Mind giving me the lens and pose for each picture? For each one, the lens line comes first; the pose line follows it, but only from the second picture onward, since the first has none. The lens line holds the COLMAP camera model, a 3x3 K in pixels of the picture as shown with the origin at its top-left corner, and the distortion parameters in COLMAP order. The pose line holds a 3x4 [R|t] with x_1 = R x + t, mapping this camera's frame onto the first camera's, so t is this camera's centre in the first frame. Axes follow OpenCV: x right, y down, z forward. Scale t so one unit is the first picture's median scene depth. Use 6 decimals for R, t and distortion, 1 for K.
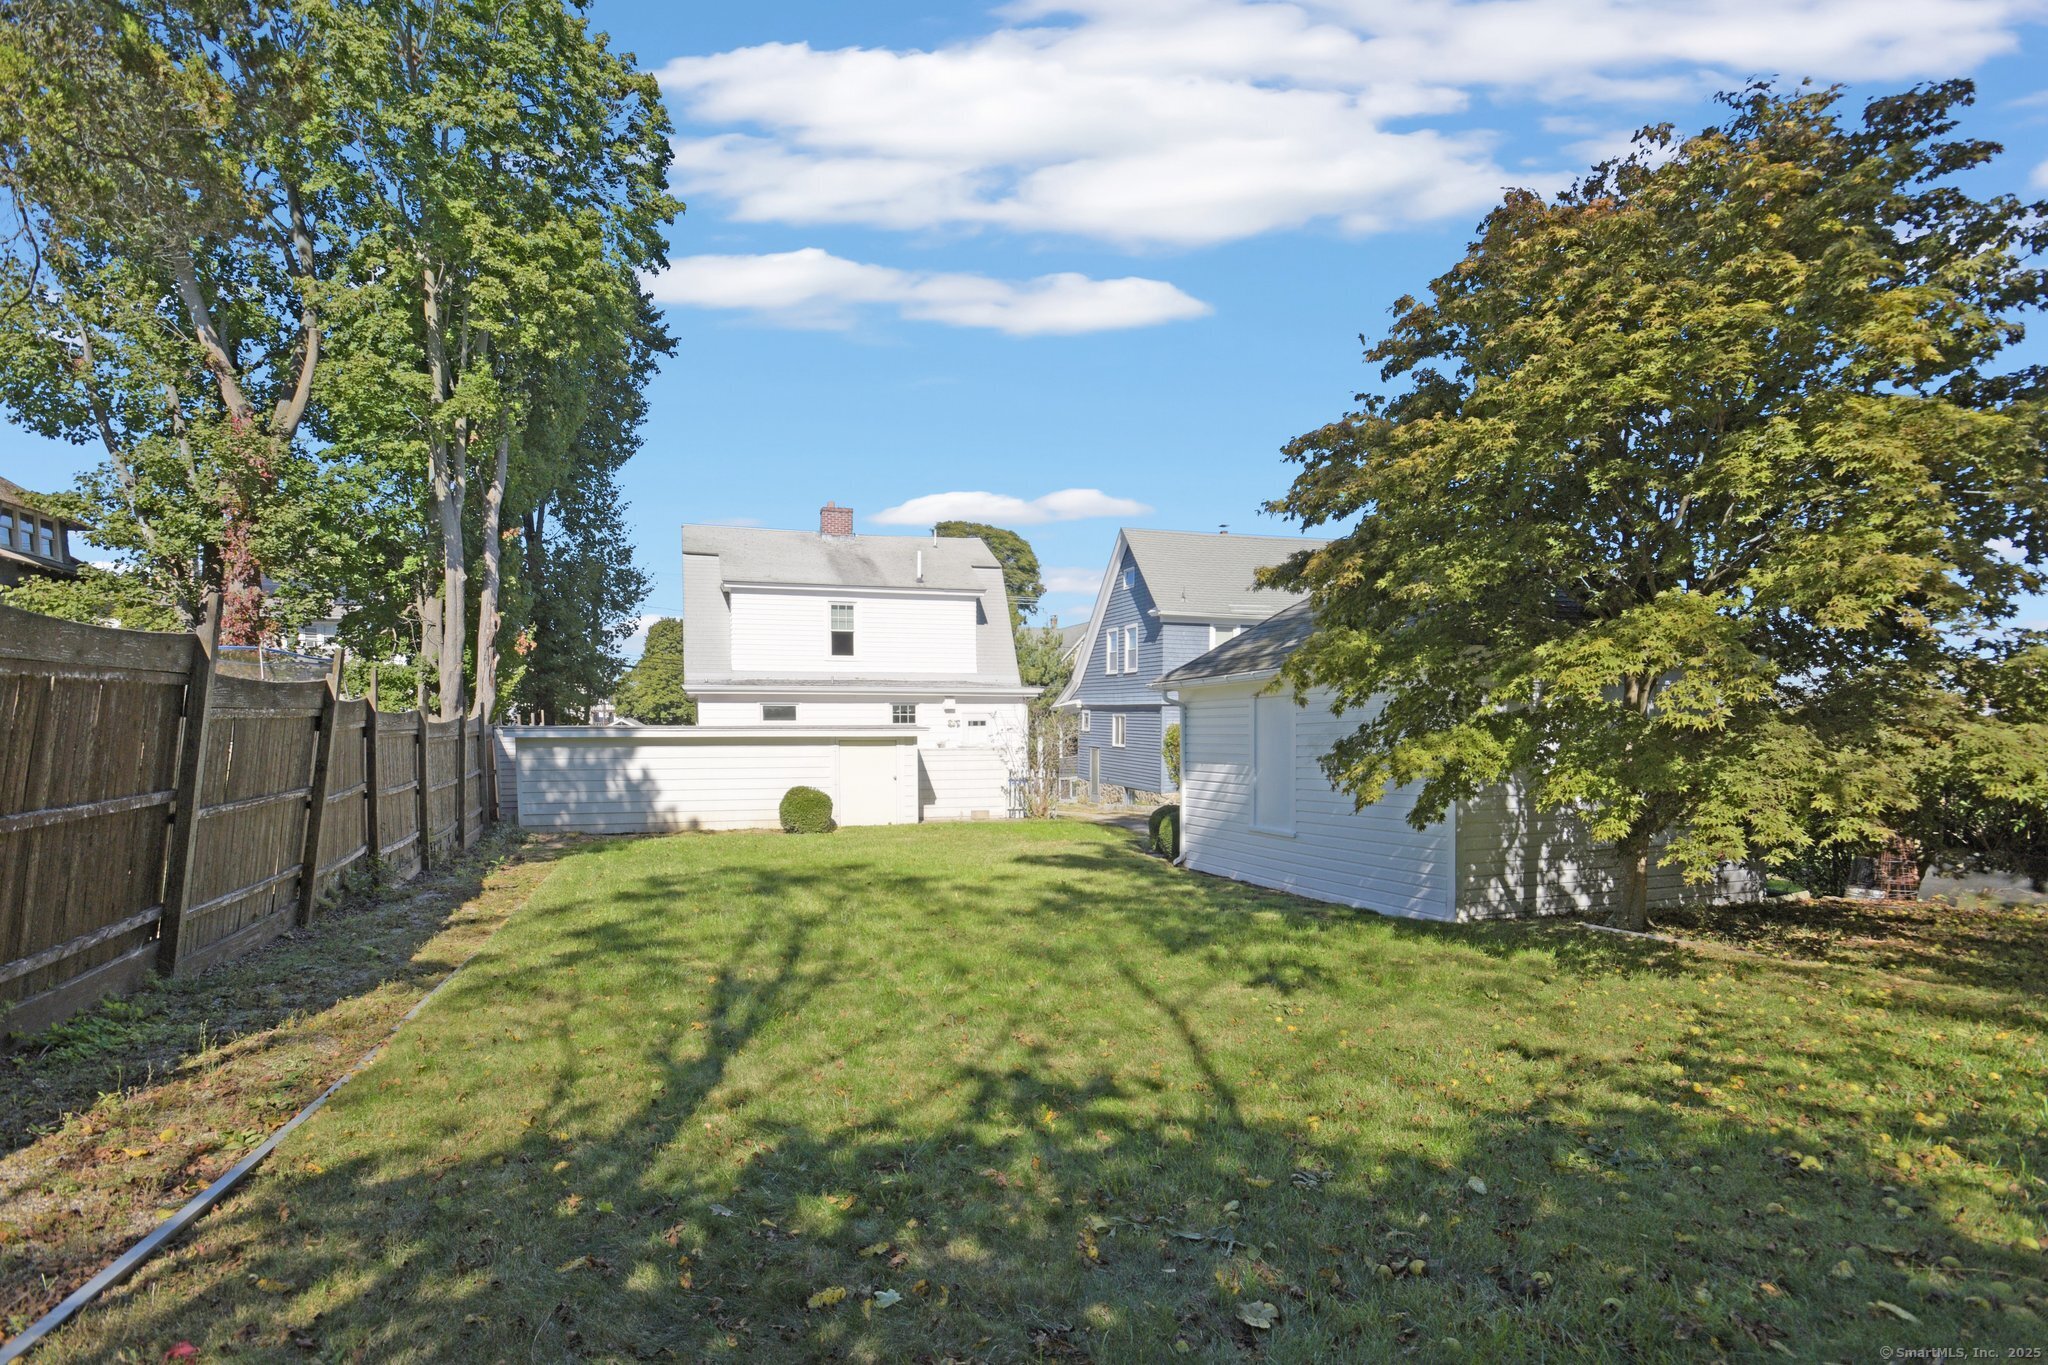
lens RADIAL K [[994.8, 0, 1039.9], [0, 994.8, 691.7], [0, 0, 1]] dist [-0.065992, 0.028598]
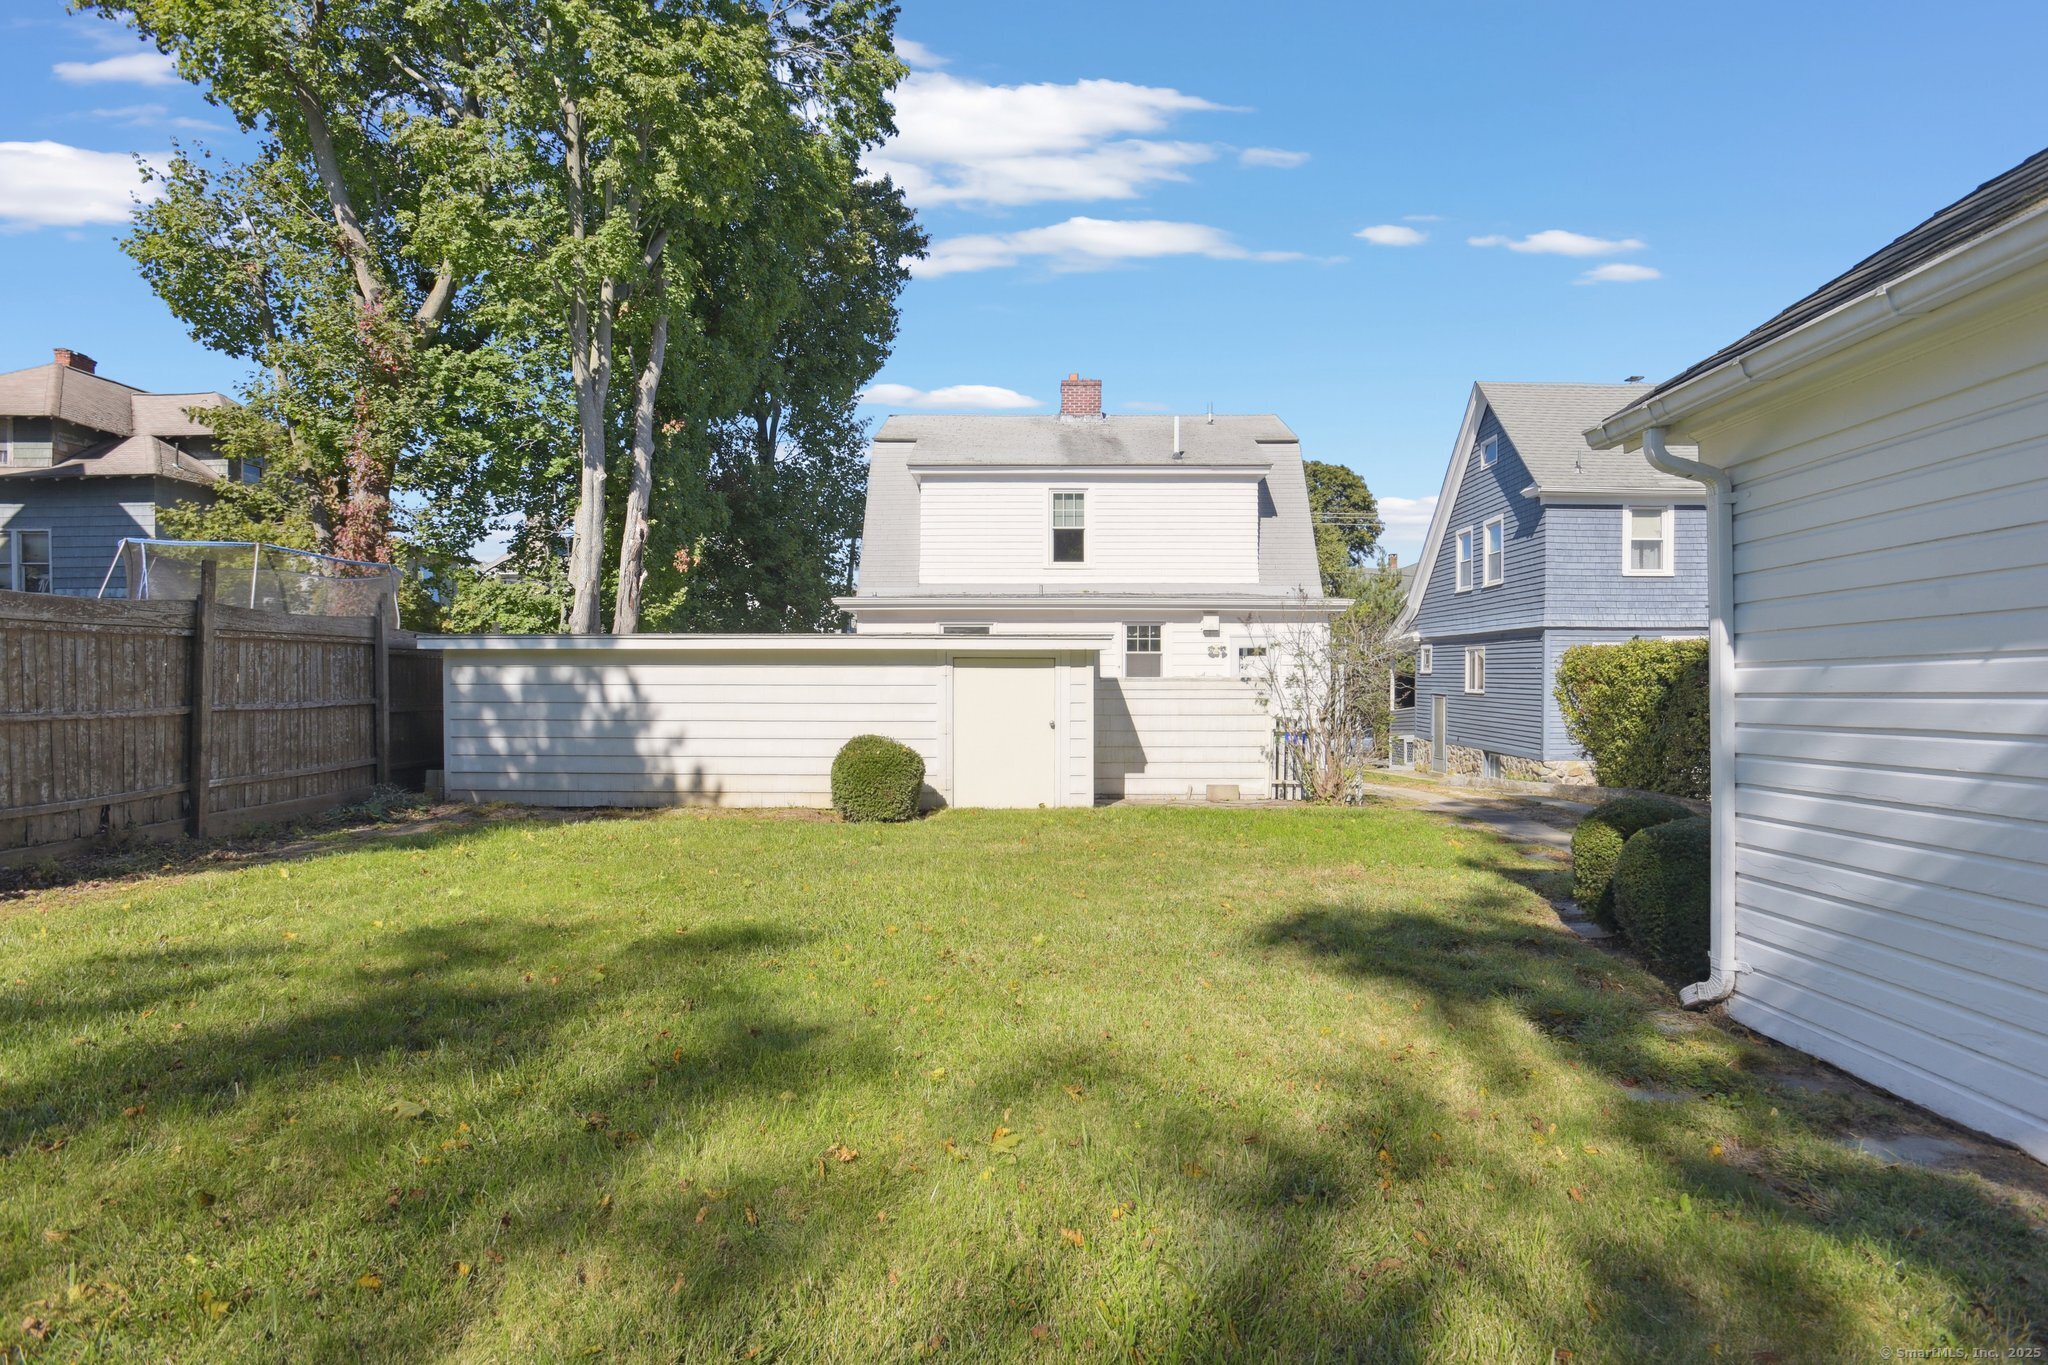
lens RADIAL K [[994.8, 0, 1039.9], [0, 994.8, 691.7], [0, 0, 1]] dist [-0.065992, 0.028598]
pose [[0.945373, 0.003921, -0.325967, 0.019797], [0.009459, 0.999177, 0.039452, 0.030170], [0.325853, -0.040380, 0.944558, 0.303282]]
